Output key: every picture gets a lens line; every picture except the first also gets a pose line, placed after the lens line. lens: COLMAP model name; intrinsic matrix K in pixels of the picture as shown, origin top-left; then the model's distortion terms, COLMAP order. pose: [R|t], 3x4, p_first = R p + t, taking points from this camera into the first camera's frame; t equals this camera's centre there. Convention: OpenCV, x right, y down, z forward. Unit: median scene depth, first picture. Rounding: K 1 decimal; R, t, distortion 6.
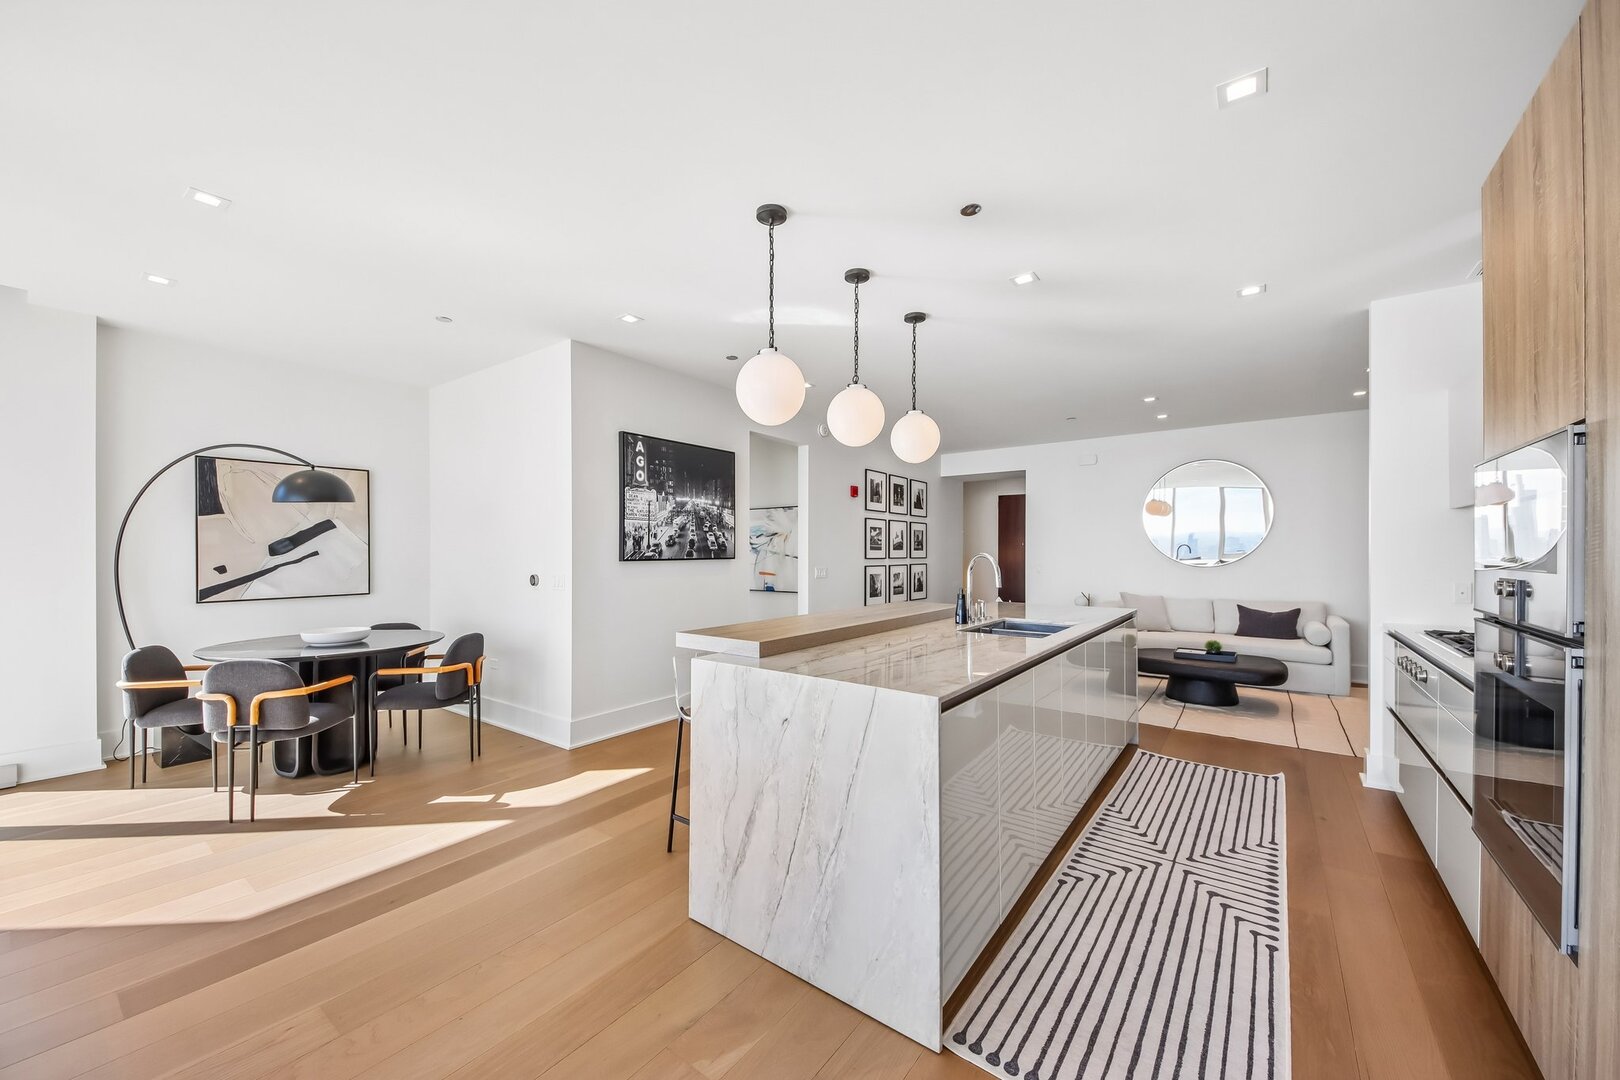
lens RADIAL K [[598.9, 0, 804.1], [0, 598.9, 554.7], [0, 0, 1]] dist [0.029295, -0.015601]
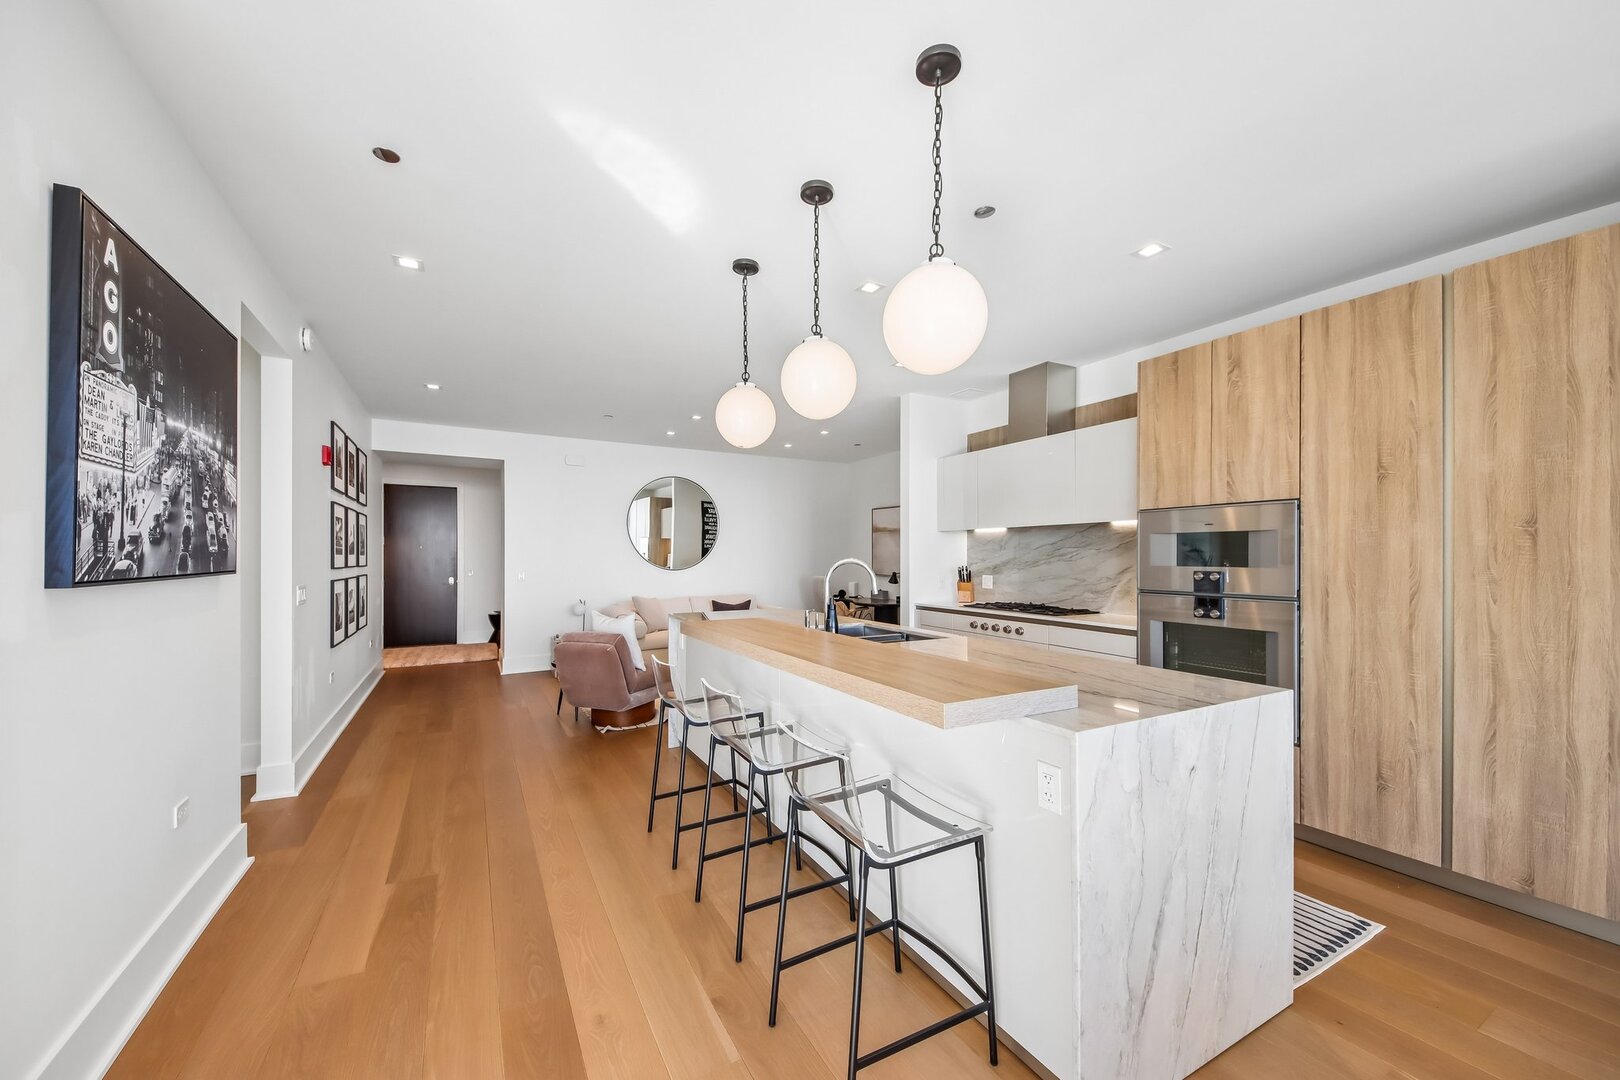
lens RADIAL K [[618.0, 0, 807.0], [0, 618.0, 556.9], [0, 0, 1]] dist [0.000099, -0.000090]
pose [[0.408206, 0.001801, 0.912888, -0.424164], [0.002430, 0.999992, -0.003059, -0.003398], [-0.912886, 0.003467, 0.408199, 0.479847]]
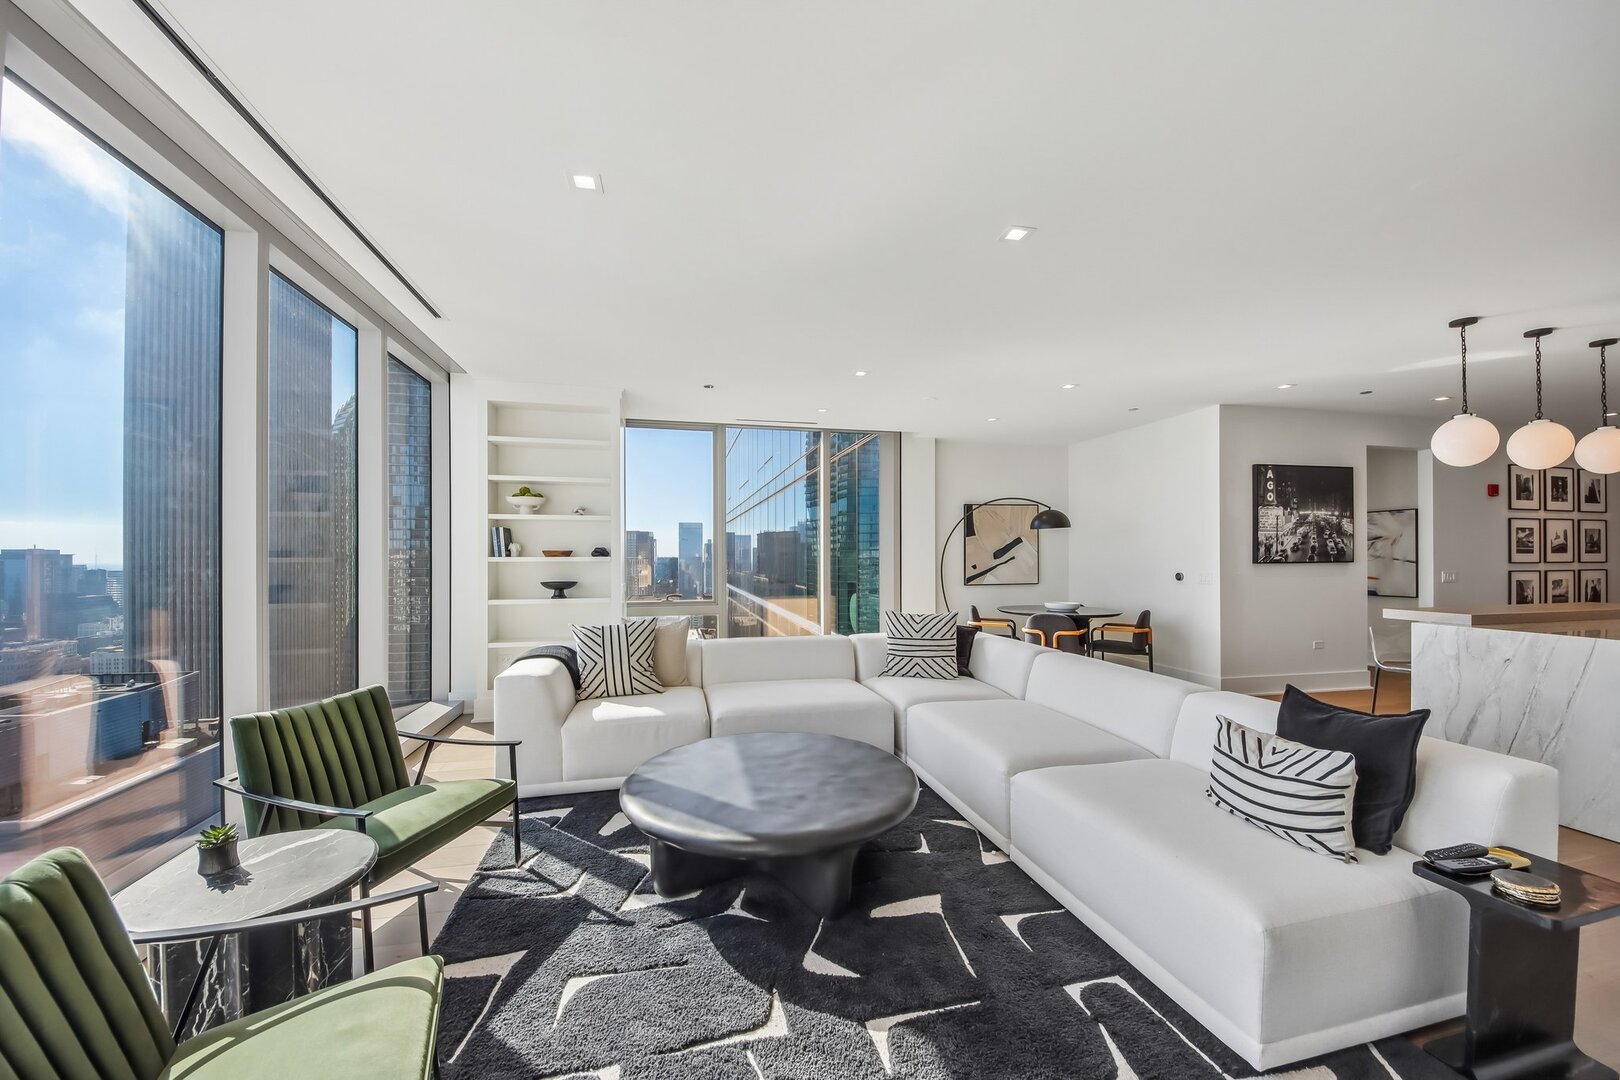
lens RADIAL K [[611.7, 0, 794.0], [0, 611.7, 555.1], [0, 0, 1]] dist [0.024150, -0.020052]
pose [[0.752985, -0.003855, -0.658027, -0.169794], [-0.000182, 0.999982, -0.006067, 0.001016], [0.658038, 0.004688, 0.752970, -0.641049]]
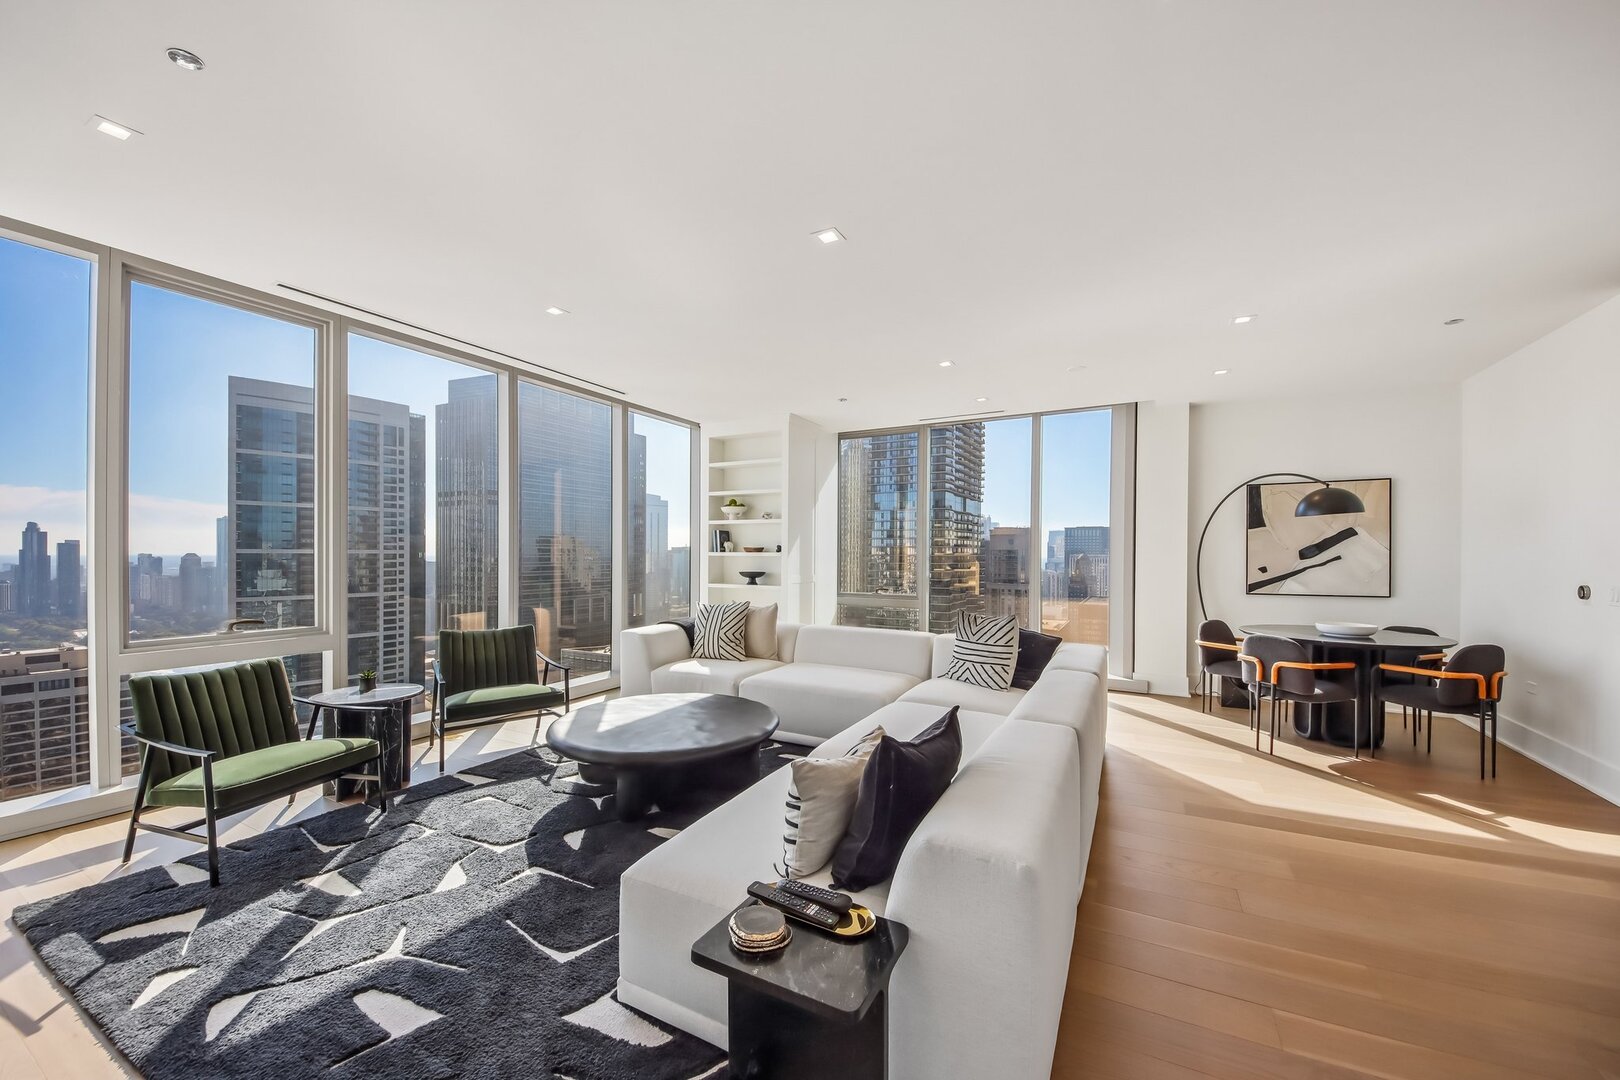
lens RADIAL K [[611.7, 0, 794.0], [0, 611.7, 555.1], [0, 0, 1]] dist [0.024150, -0.020052]
pose [[0.126225, 0.002522, -0.991998, 0.204648], [-0.009722, 0.999952, 0.001305, 0.001257], [0.991954, 0.009480, 0.126244, -0.150928]]
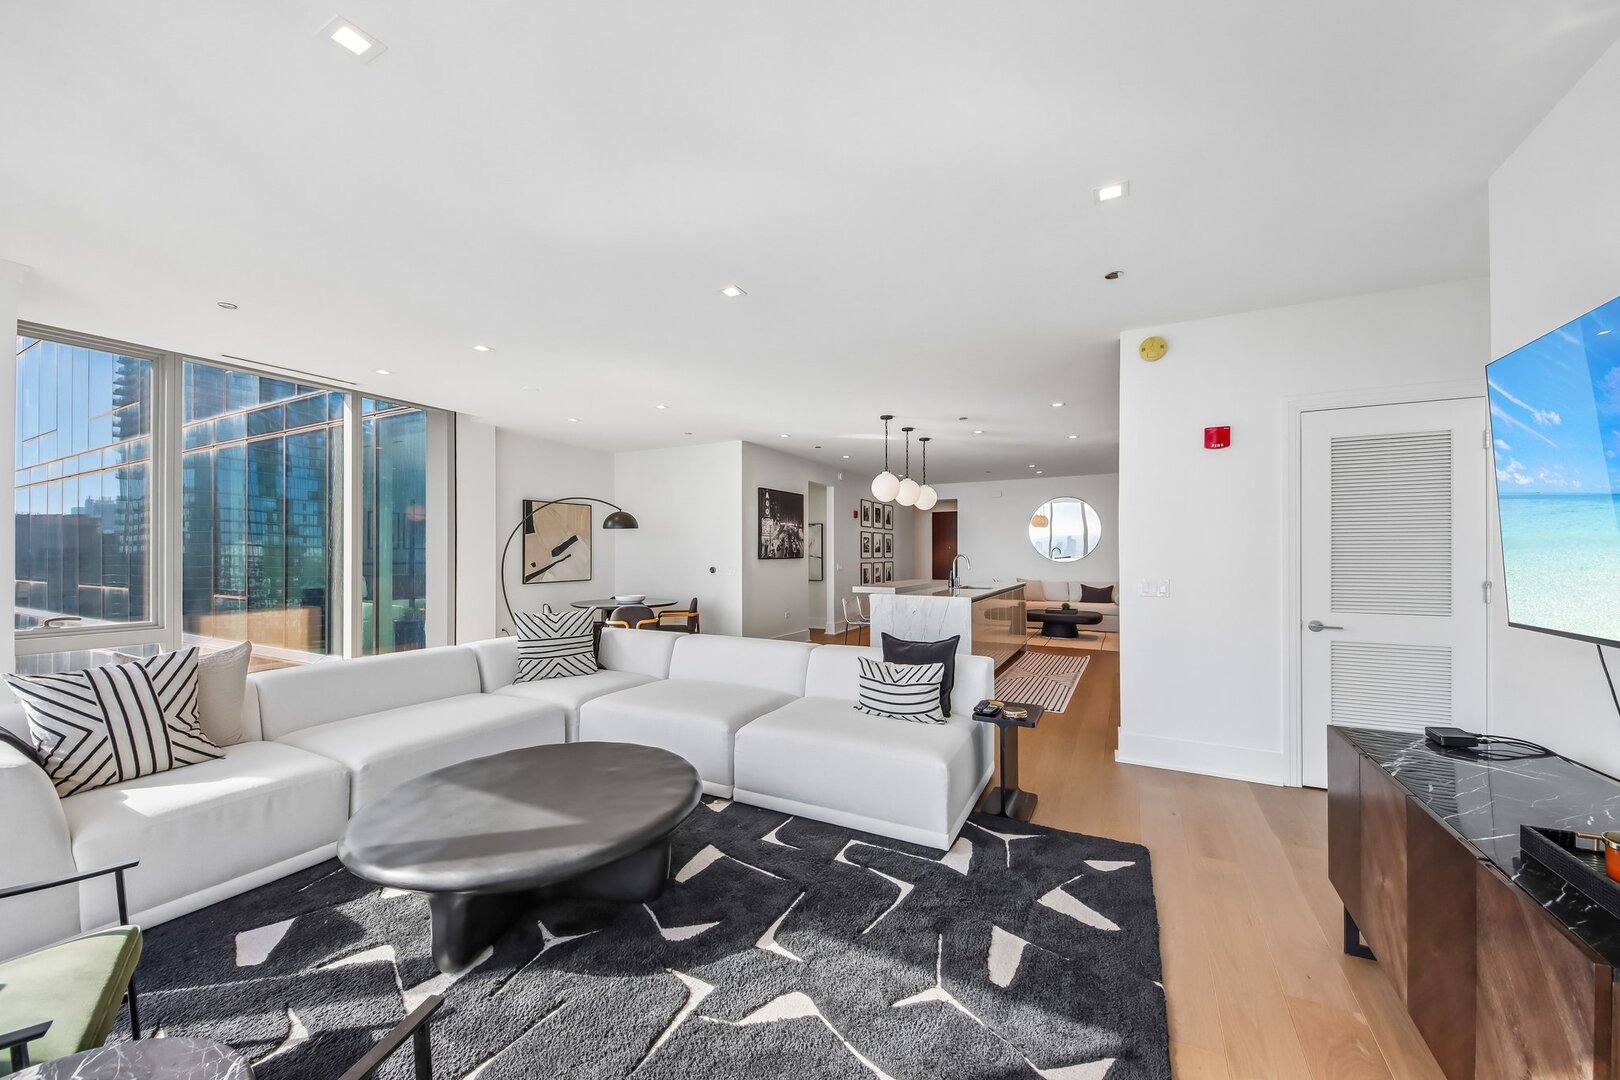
lens RADIAL K [[603.8, 0, 808.9], [0, 603.8, 553.7], [0, 0, 1]] dist [0.027940, -0.016047]
pose [[0.987530, -0.002372, 0.157416, -0.425020], [0.002916, 0.999991, -0.003224, 0.000233], [-0.157407, 0.003643, 0.987527, -0.778437]]
